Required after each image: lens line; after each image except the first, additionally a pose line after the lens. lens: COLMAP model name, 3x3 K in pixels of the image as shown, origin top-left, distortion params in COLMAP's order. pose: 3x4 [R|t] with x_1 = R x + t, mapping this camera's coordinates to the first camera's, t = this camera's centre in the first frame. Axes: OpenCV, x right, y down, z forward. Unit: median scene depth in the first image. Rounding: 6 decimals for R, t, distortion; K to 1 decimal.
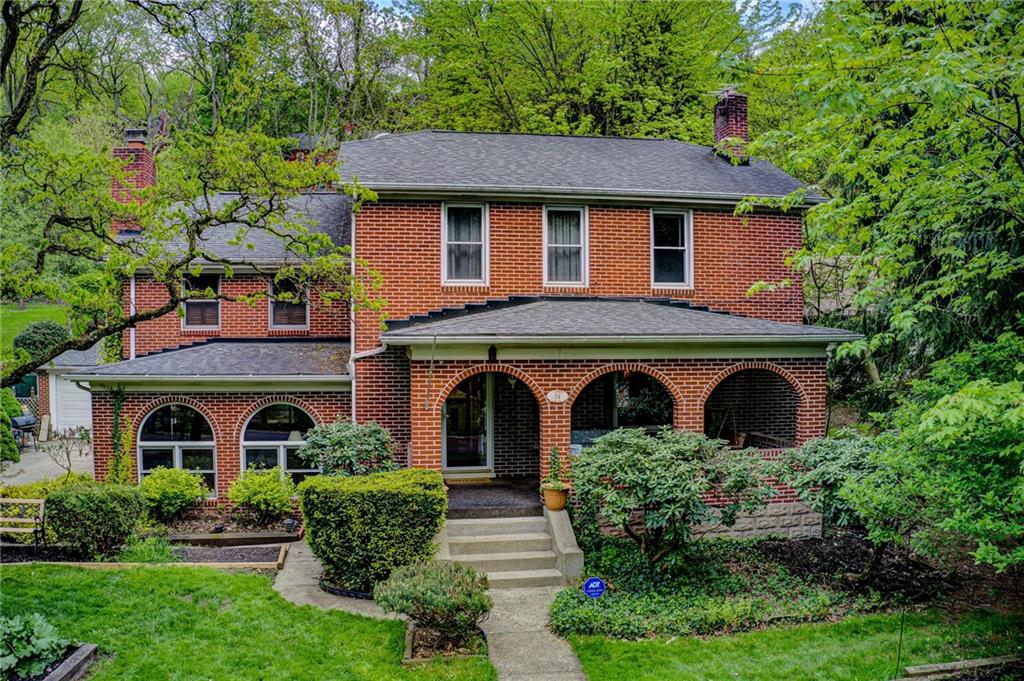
lens RADIAL K [[823.1, 0, 512.0], [0, 823.1, 340.5], [0, 0, 1]] dist [-0.196803, 0.006767]
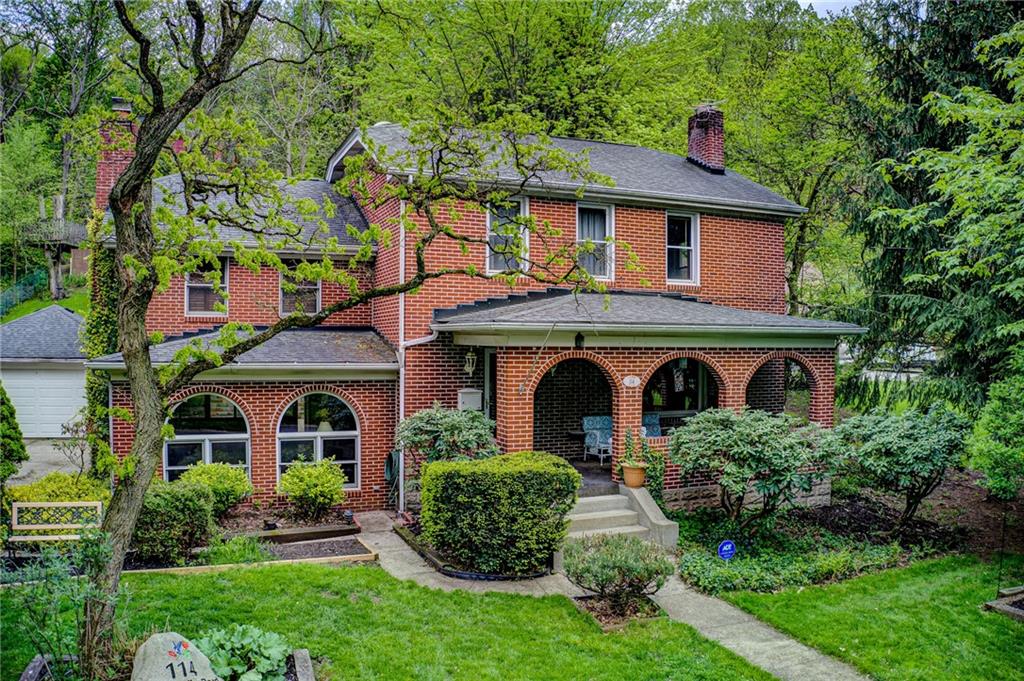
lens RADIAL K [[823.1, 0, 512.0], [0, 823.1, 340.5], [0, 0, 1]] dist [-0.196803, 0.006767]
pose [[0.969752, 0.009112, 0.243924, -0.355495], [-0.008757, 0.999958, -0.002538, 0.018740], [-0.243937, 0.000325, 0.969791, 0.003902]]
